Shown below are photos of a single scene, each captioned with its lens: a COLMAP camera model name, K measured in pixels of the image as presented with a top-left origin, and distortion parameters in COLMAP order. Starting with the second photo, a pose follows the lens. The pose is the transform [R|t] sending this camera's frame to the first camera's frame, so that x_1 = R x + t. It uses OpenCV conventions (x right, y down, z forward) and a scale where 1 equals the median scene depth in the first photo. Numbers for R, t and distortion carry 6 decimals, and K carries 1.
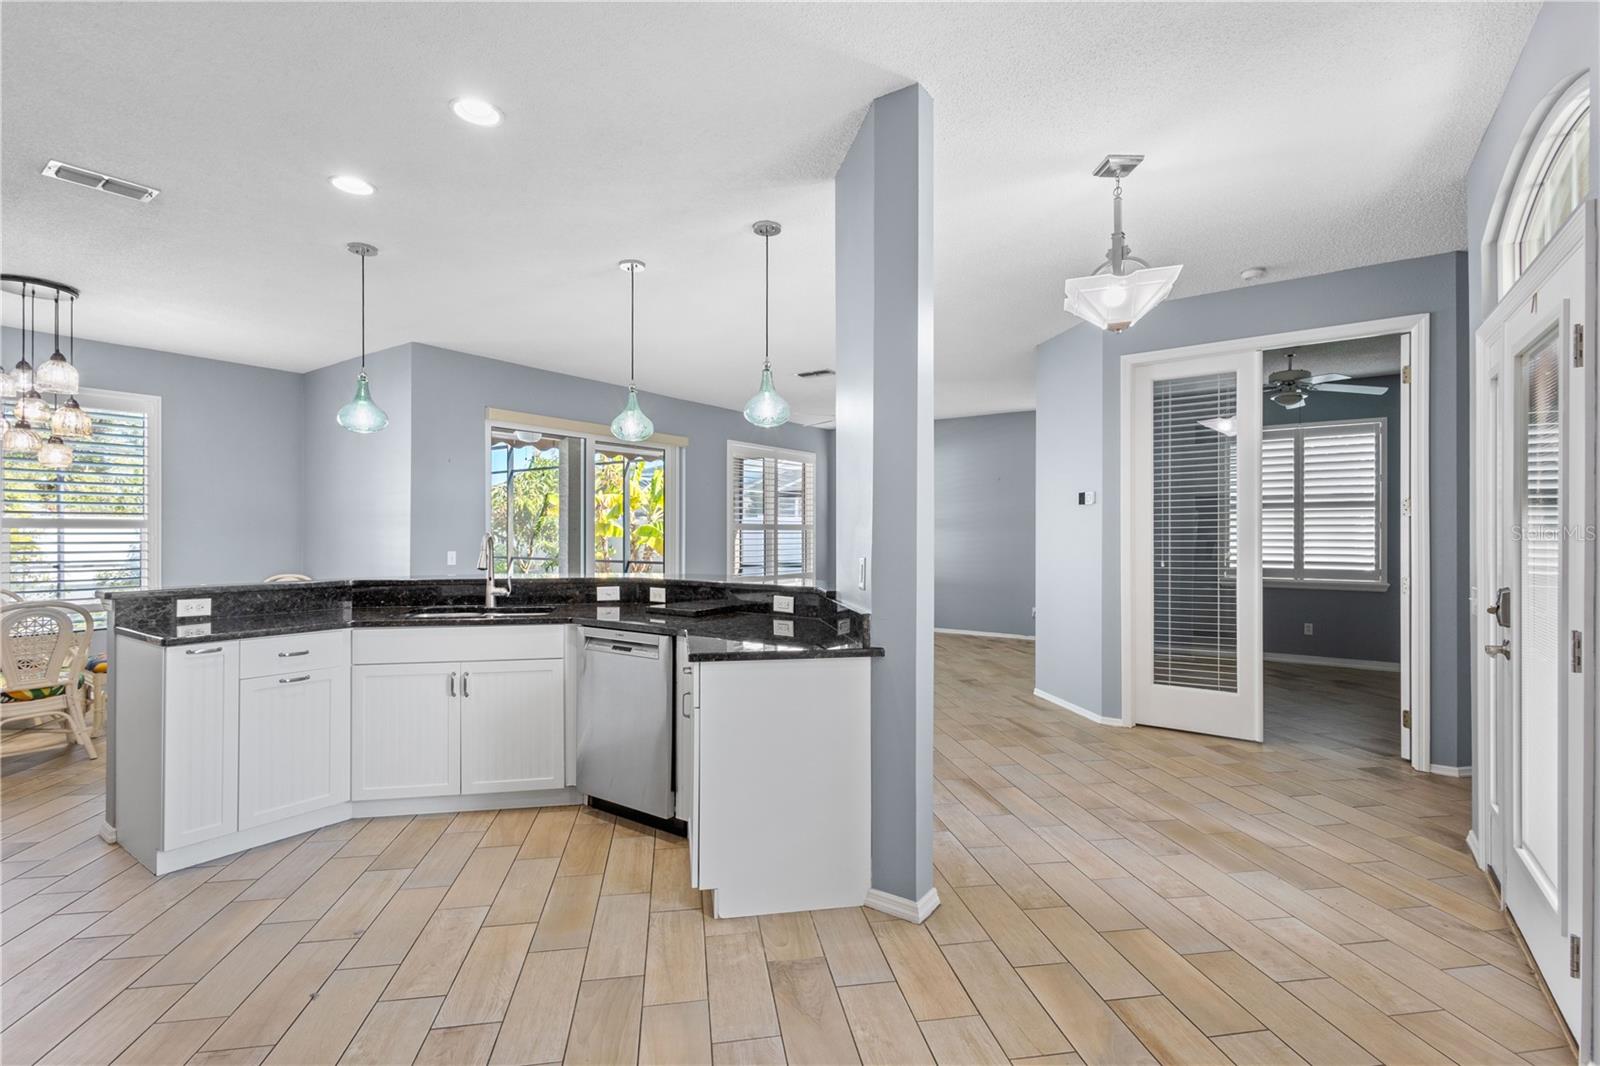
lens RADIAL K [[735.7, 0, 801.3], [0, 735.7, 529.6], [0, 0, 1]] dist [0.009959, -0.000152]
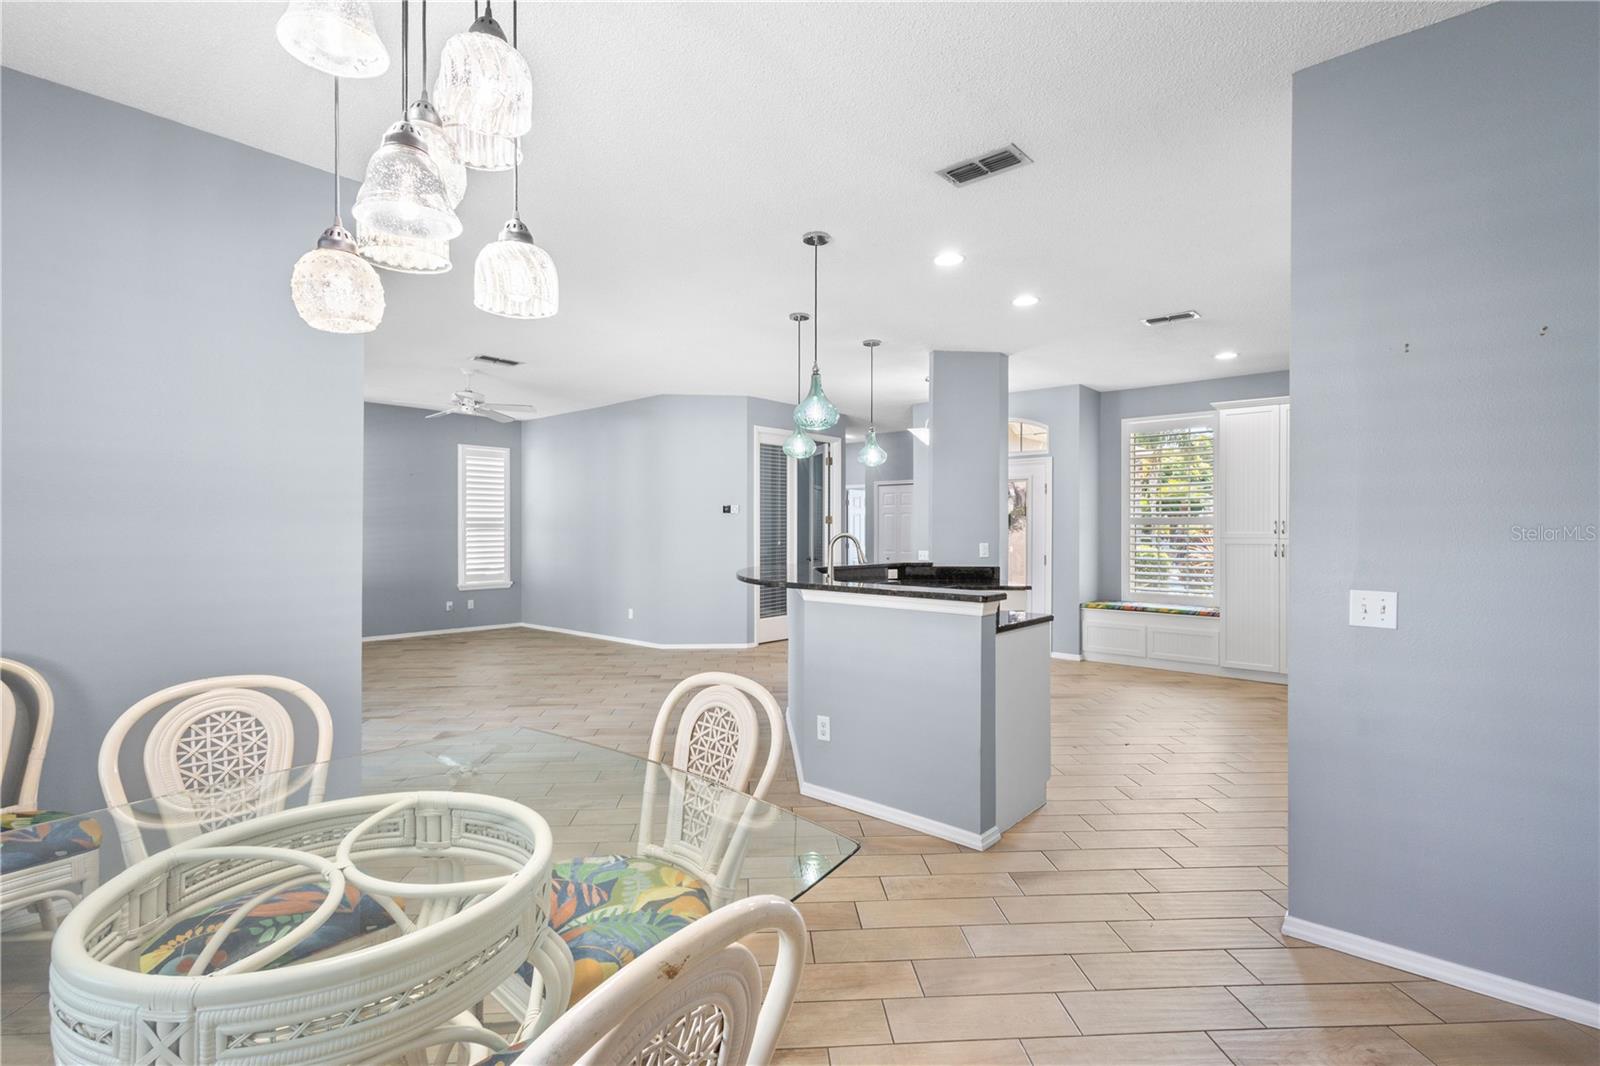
lens RADIAL K [[735.7, 0, 794.3], [0, 735.7, 532.3], [0, 0, 1]] dist [0.009959, -0.000152]
pose [[0.104544, -0.003385, 0.994514, -1.430566], [-0.007178, 0.999966, 0.004158, -0.000878], [-0.994494, -0.007573, 0.104517, 0.864331]]
